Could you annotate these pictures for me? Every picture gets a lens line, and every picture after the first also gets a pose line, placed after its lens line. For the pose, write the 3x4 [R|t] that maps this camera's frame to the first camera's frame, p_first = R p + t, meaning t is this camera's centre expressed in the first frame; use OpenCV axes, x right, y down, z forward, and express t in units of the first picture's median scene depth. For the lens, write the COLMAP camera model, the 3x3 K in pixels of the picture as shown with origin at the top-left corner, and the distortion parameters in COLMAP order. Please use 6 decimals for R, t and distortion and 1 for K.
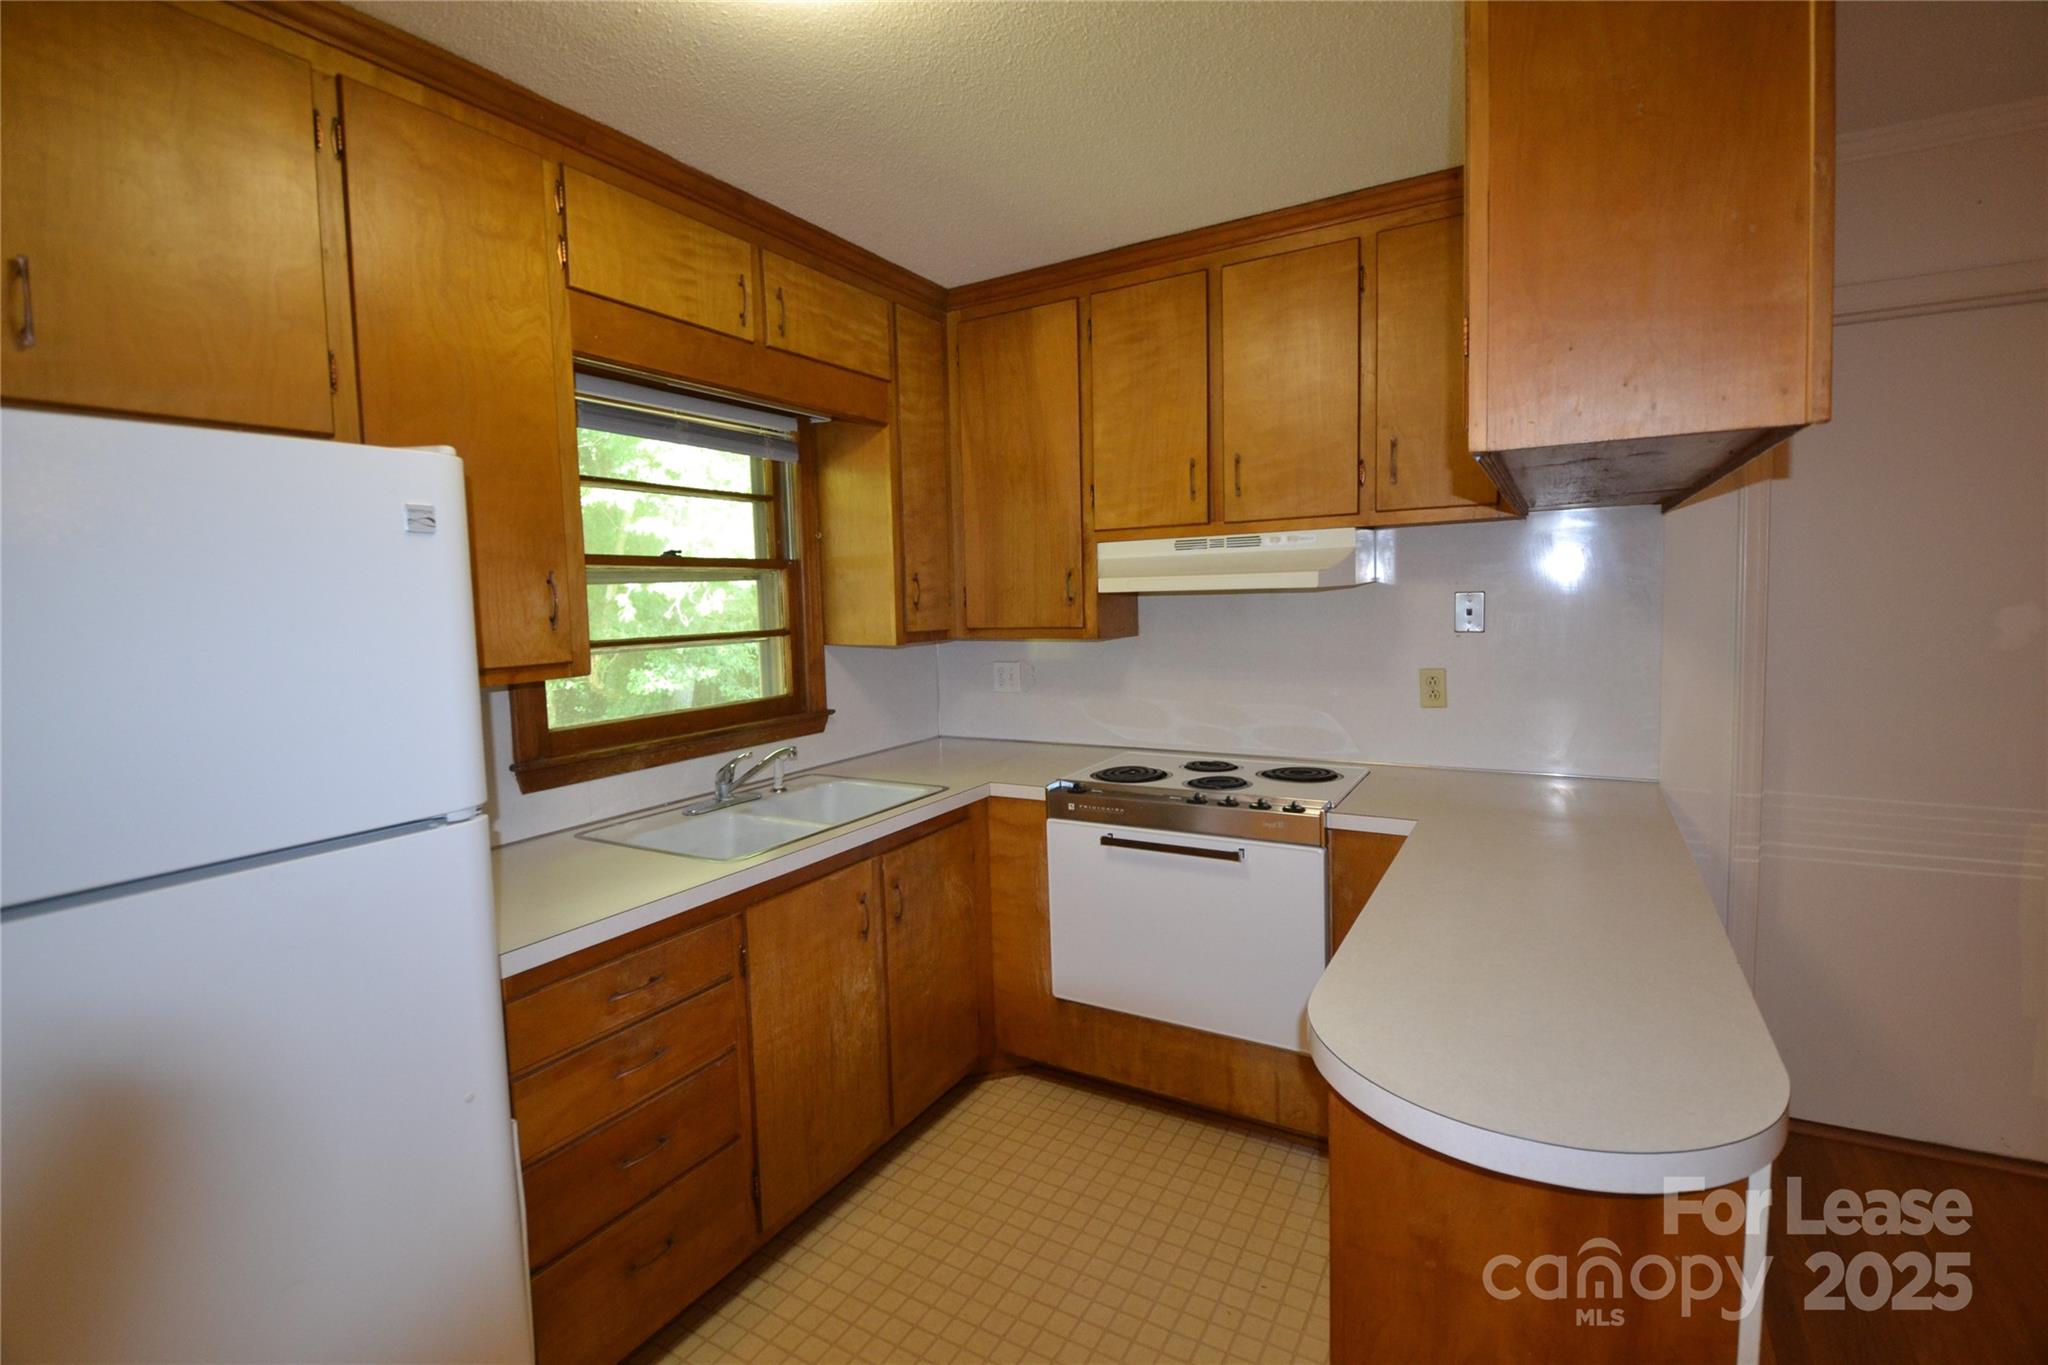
lens RADIAL K [[908.6, 0, 1023.1], [0, 908.6, 667.7], [0, 0, 1]] dist [0.022641, -0.027714]
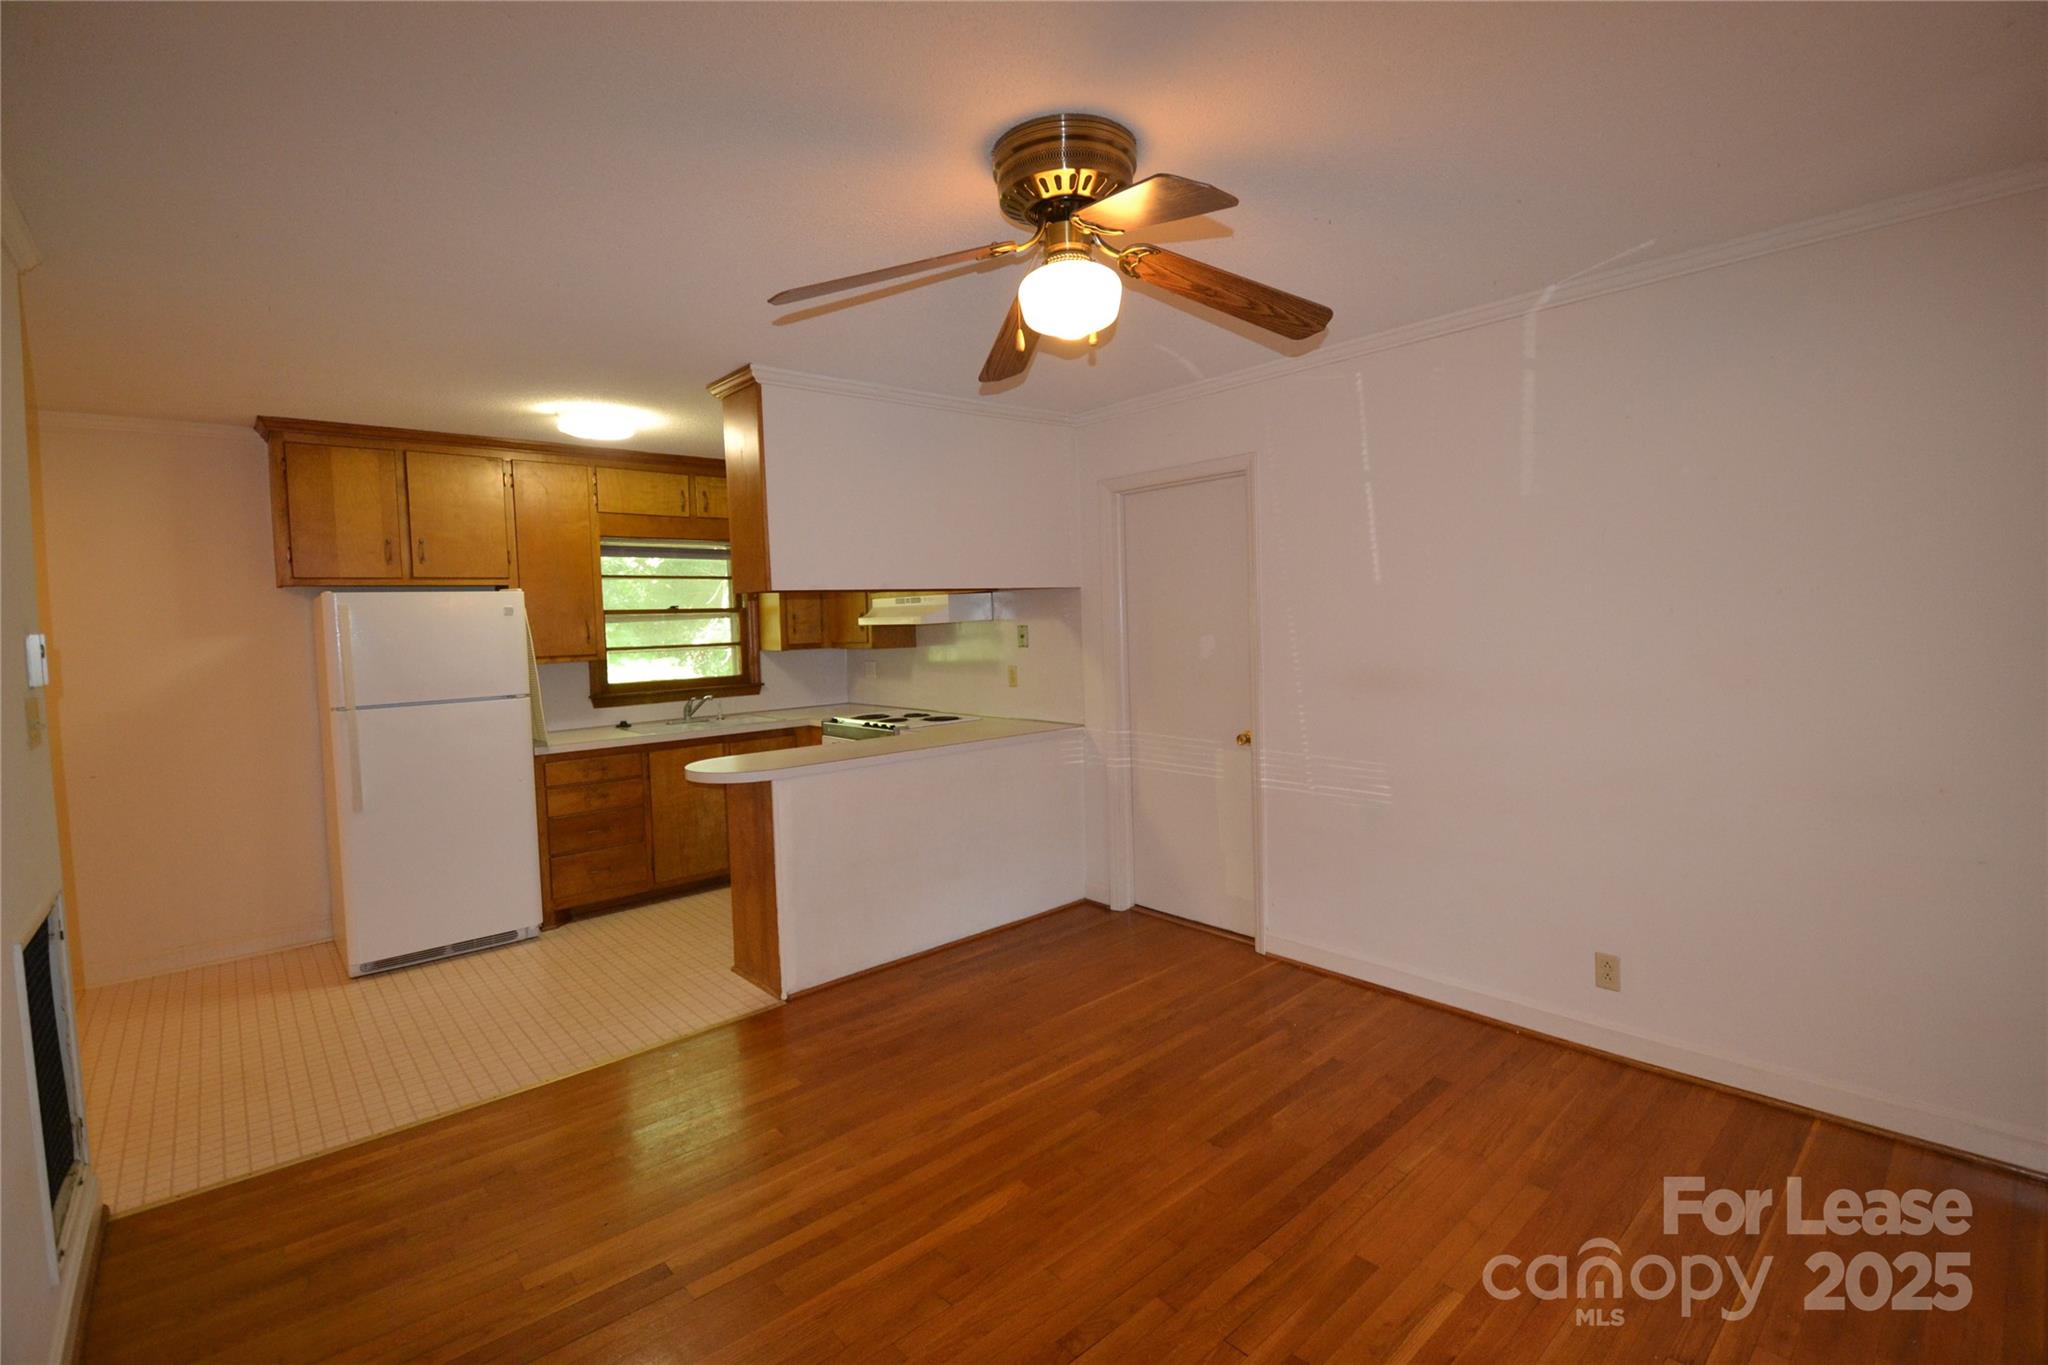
lens RADIAL K [[908.6, 0, 1023.1], [0, 908.6, 667.7], [0, 0, 1]] dist [0.022641, -0.027714]
pose [[0.950503, 0.017335, -0.310232, 1.079506], [-0.021807, 0.999702, -0.010951, 0.025384], [0.309950, 0.017174, 0.950598, -0.807736]]
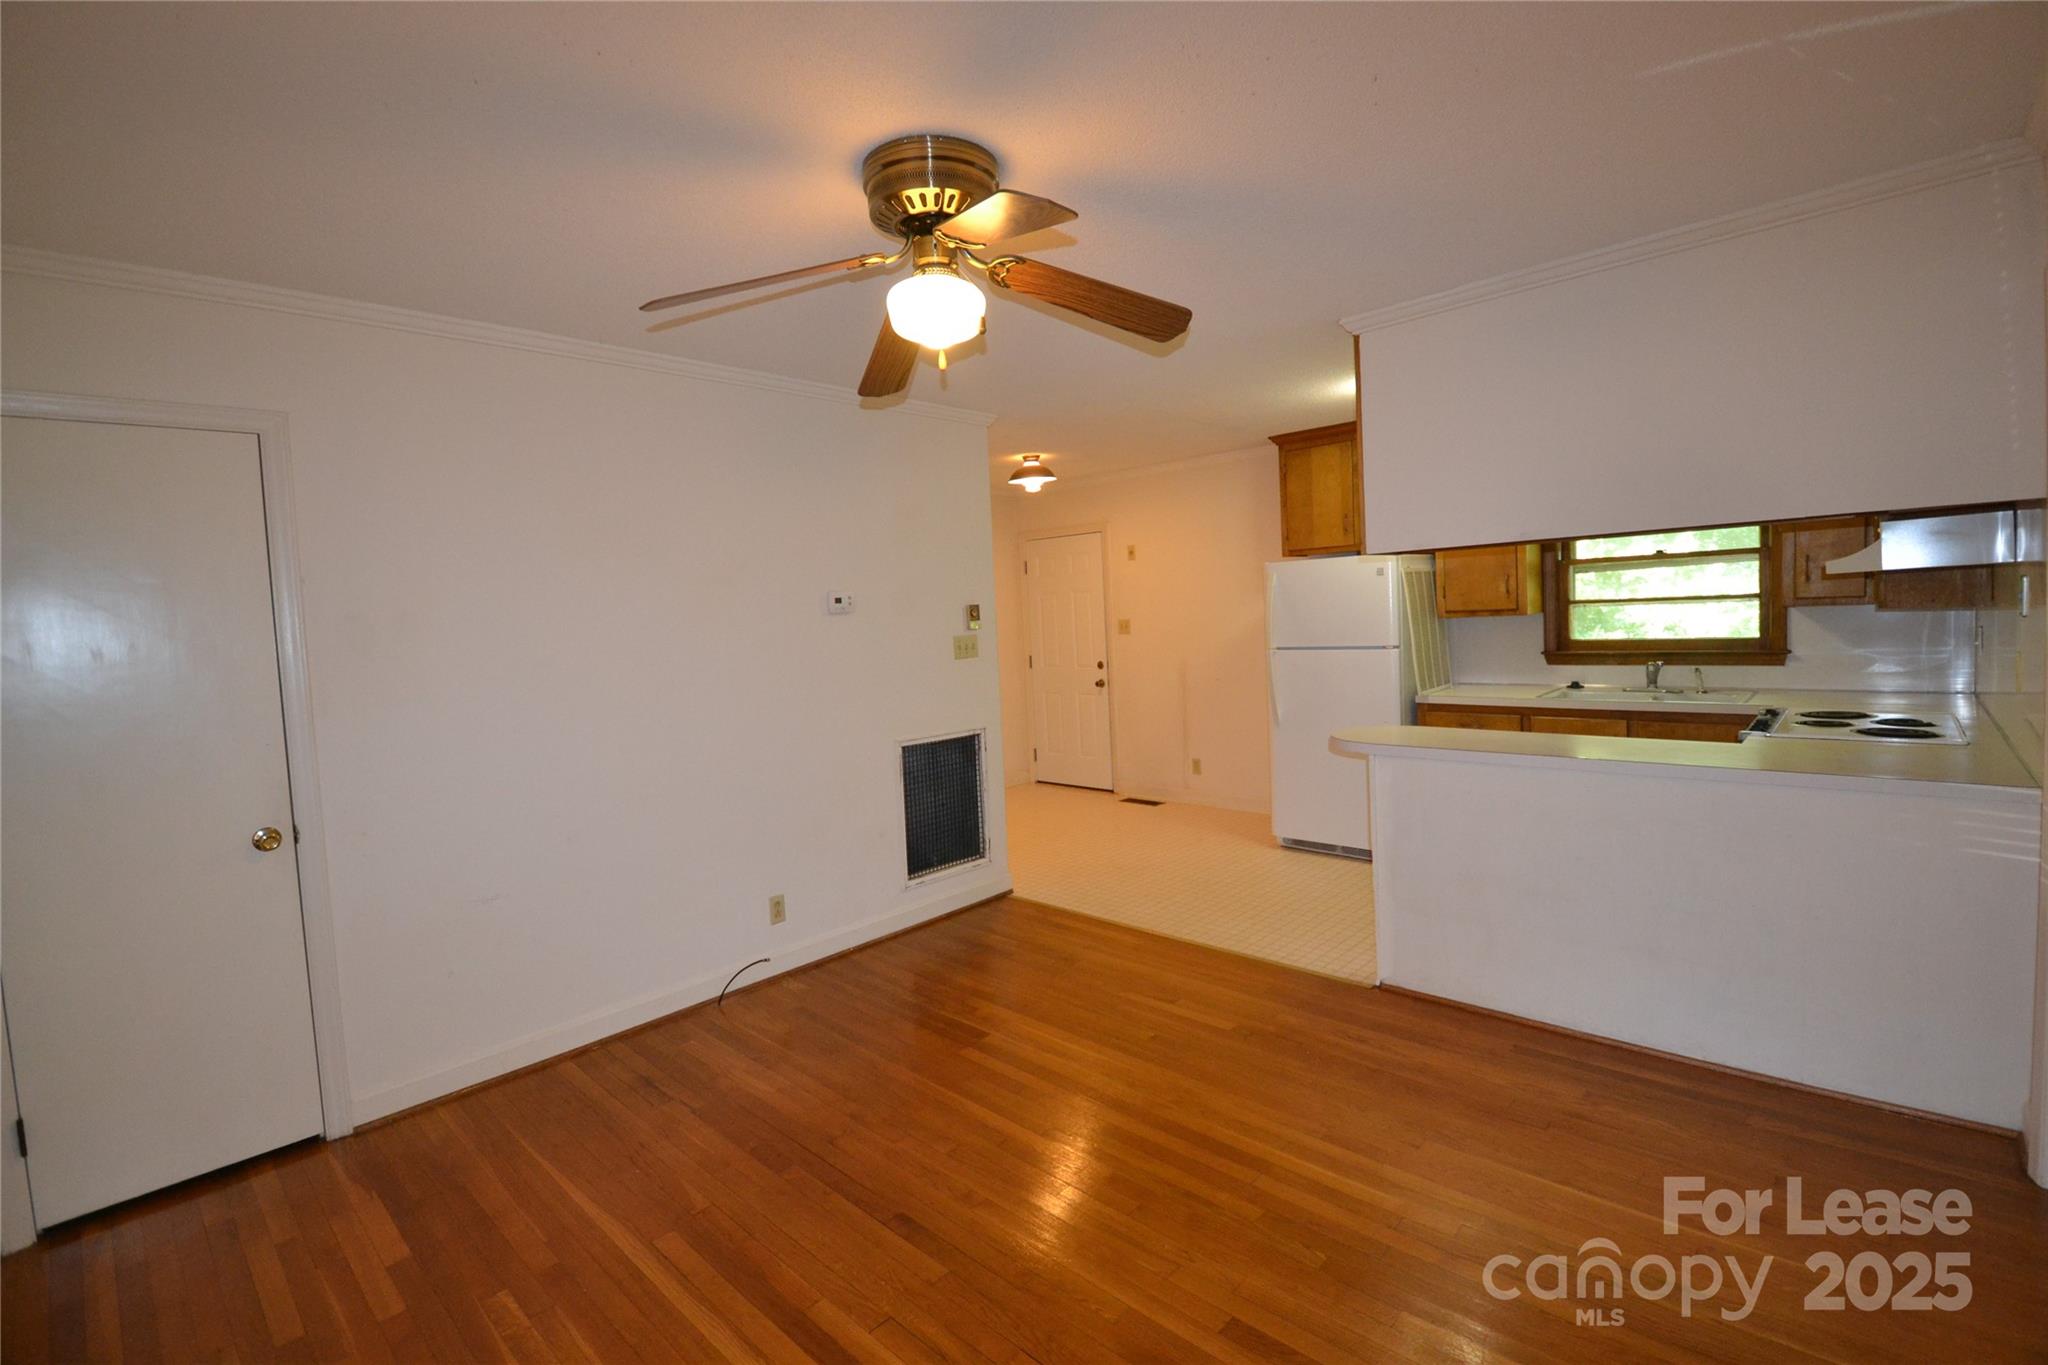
lens RADIAL K [[908.6, 0, 1023.1], [0, 908.6, 667.7], [0, 0, 1]] dist [0.022641, -0.027714]
pose [[-0.223631, 0.101343, -0.969391, 1.654257], [-0.021152, 0.993841, 0.108779, -0.064904], [0.974444, 0.044831, -0.220110, 0.169502]]
